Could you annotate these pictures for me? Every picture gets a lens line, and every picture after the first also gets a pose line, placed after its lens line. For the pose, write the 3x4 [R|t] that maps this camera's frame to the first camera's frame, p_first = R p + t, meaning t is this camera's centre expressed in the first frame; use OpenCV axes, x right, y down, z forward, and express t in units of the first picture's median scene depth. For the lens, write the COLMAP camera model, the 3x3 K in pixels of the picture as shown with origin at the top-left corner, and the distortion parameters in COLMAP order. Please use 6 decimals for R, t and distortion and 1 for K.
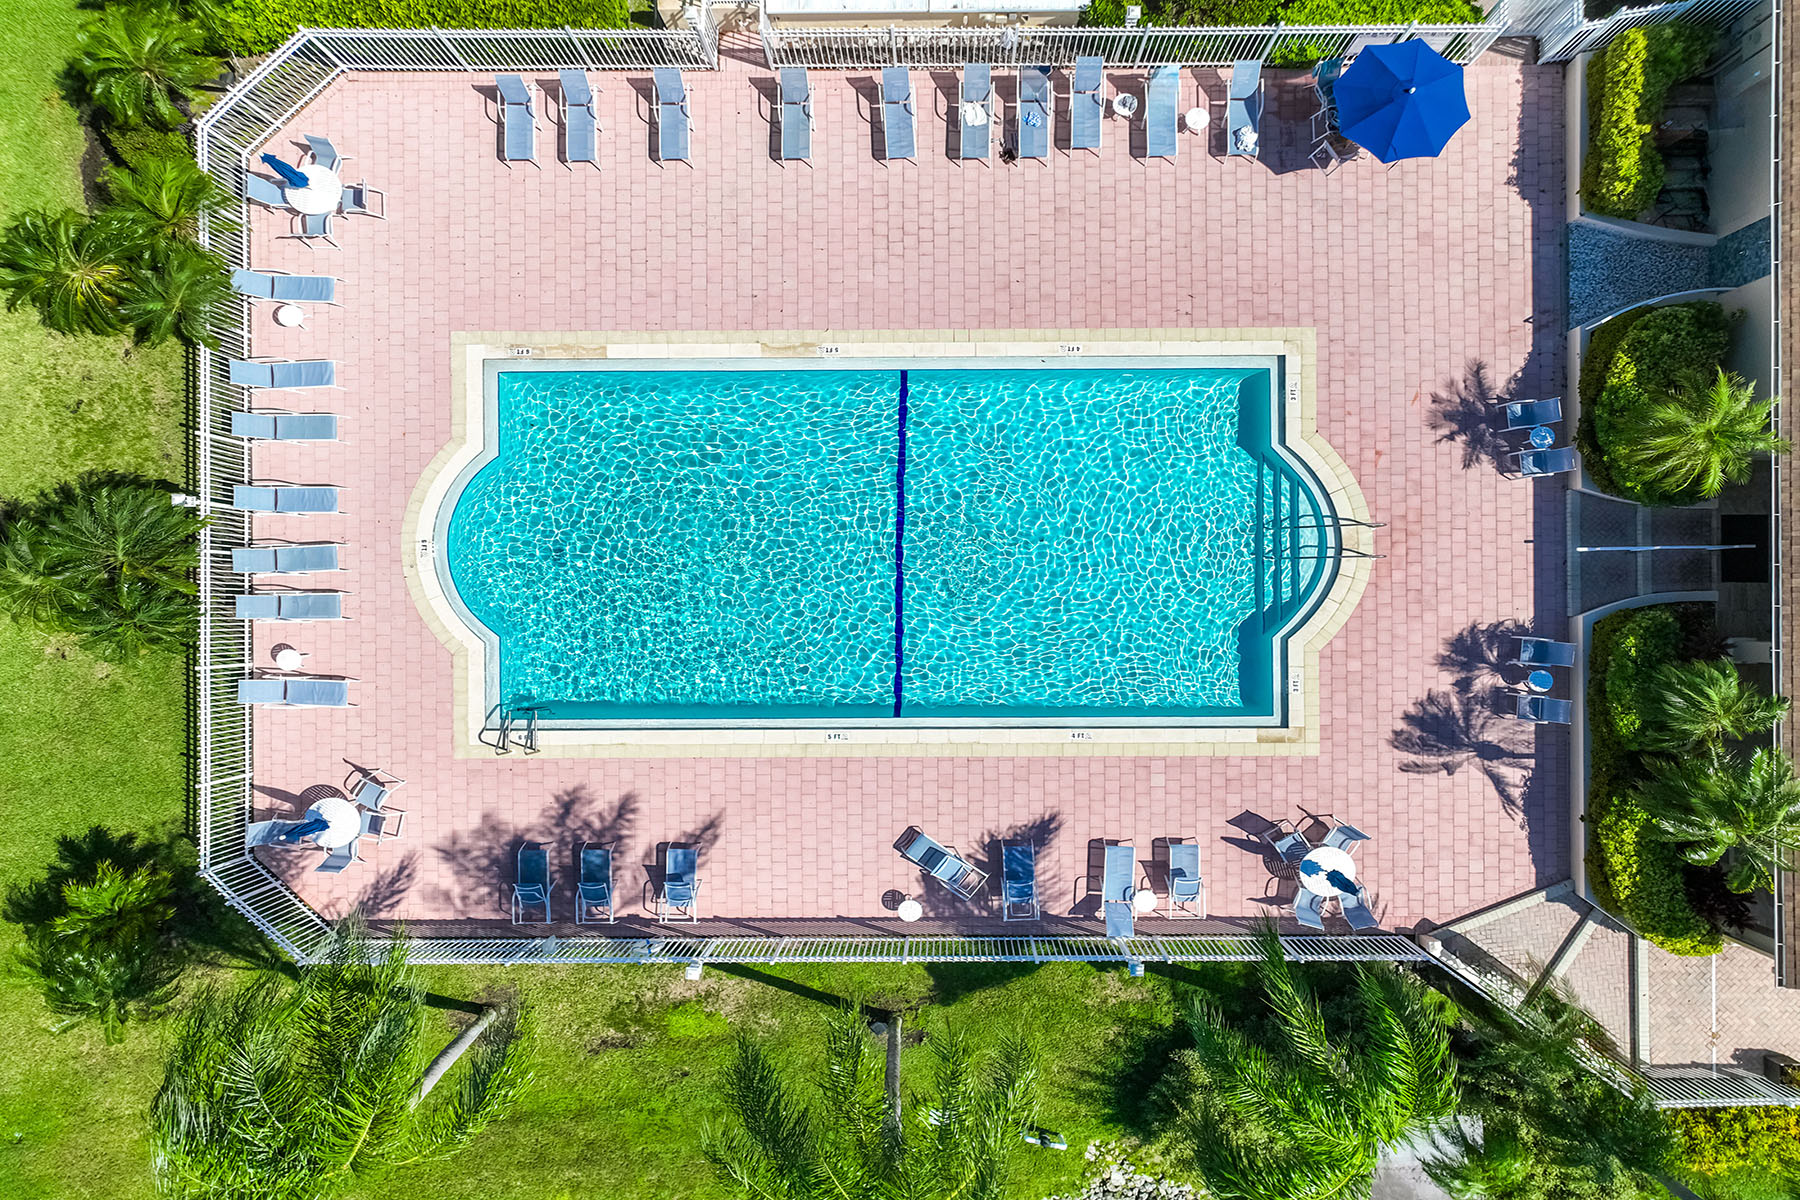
lens RADIAL K [[1293.4, 0, 900.0], [0, 1293.4, 600.0], [0, 0, 1]] dist [0.041279, -0.000862]
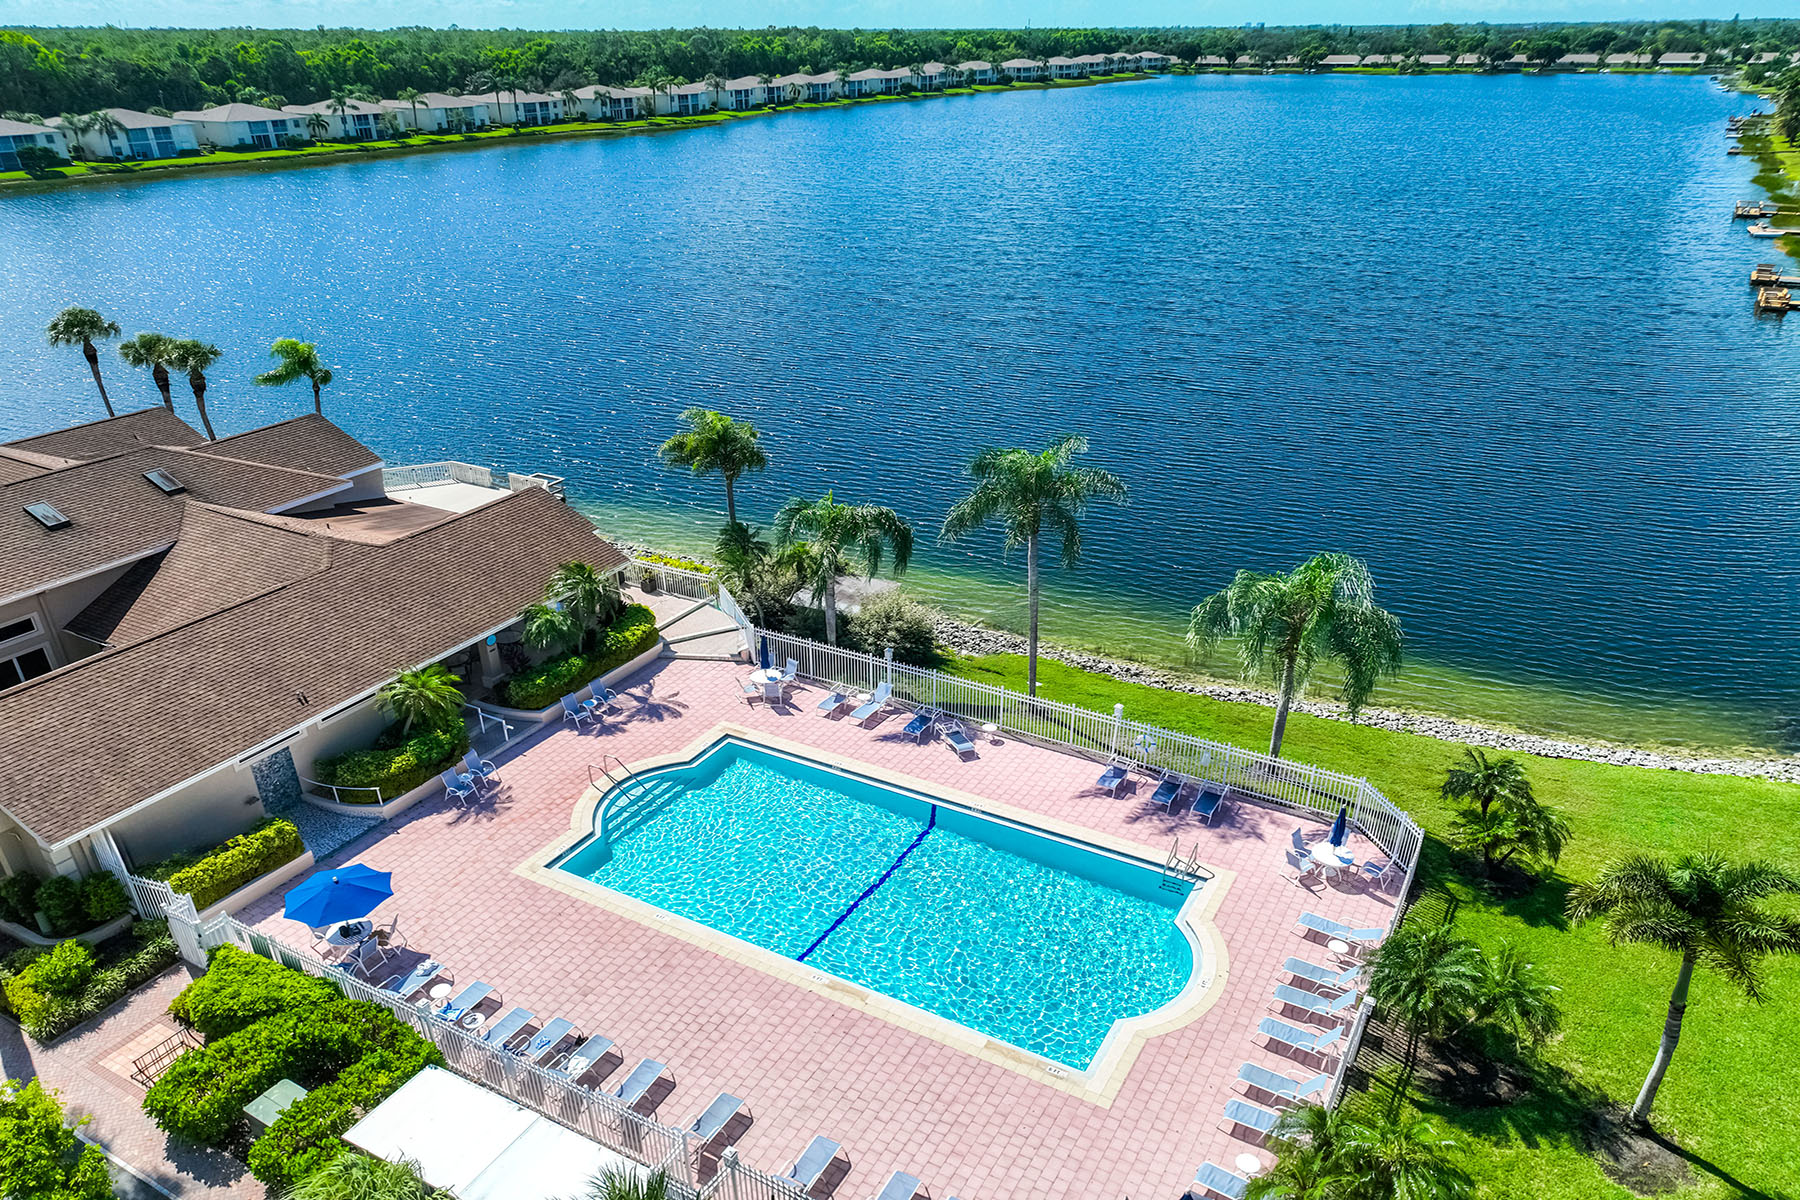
lens RADIAL K [[1293.4, 0, 900.0], [0, 1293.4, 600.0], [0, 0, 1]] dist [0.041279, -0.000862]
pose [[-0.840329, -0.233368, 0.489272, -0.614106], [0.541650, -0.325661, 0.774958, -0.958757], [-0.021513, 0.916234, 0.400066, 0.218527]]
